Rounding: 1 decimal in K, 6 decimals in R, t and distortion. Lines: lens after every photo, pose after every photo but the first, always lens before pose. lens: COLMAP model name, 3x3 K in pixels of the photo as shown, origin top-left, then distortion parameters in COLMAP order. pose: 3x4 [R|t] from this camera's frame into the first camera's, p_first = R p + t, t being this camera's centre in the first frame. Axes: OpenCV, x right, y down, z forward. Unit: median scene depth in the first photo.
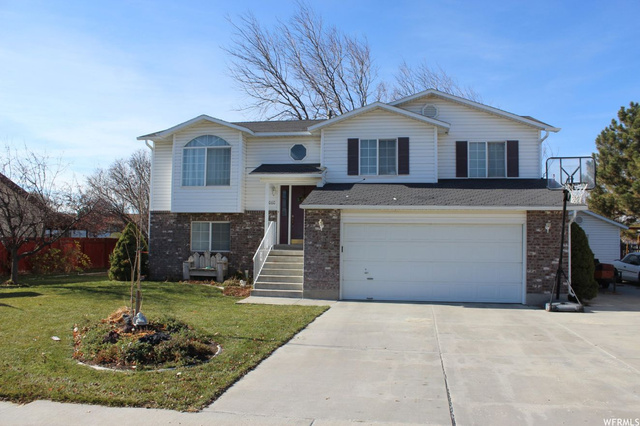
lens RADIAL K [[530.1, 0, 320.2], [0, 530.1, 213.9], [0, 0, 1]] dist [-0.158501, 0.131674]
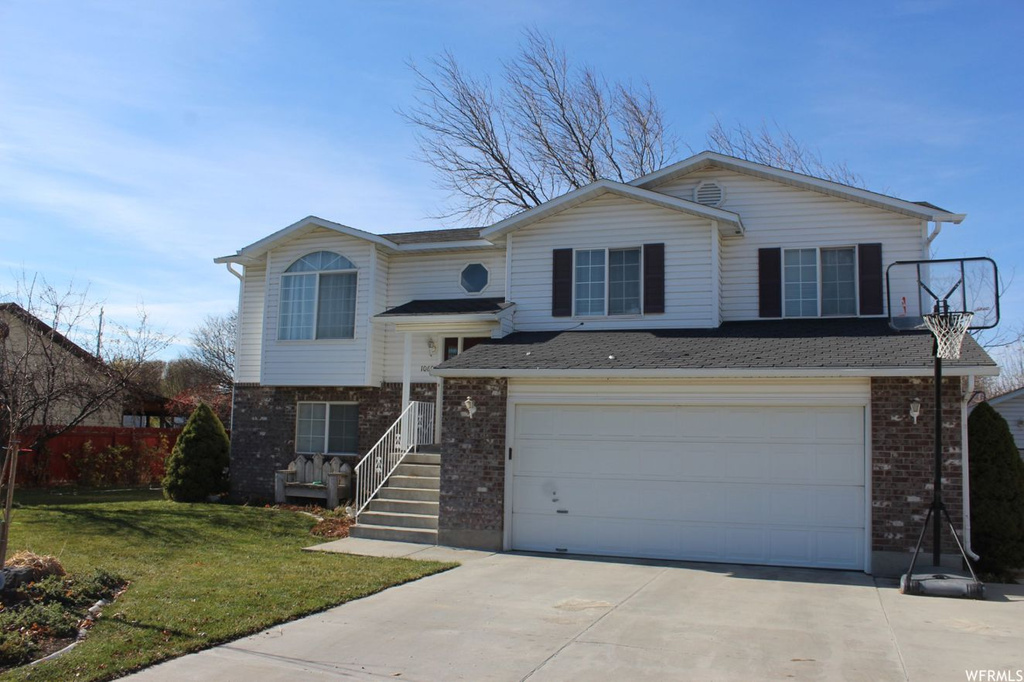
lens RADIAL K [[848.1, 0, 512.8], [0, 848.1, 341.5], [0, 0, 1]] dist [-0.158501, 0.131674]
pose [[0.984529, -0.008656, -0.175008, 0.165555], [-0.002775, 0.997884, -0.064964, 0.008814], [0.175199, 0.064444, 0.982422, 0.145505]]
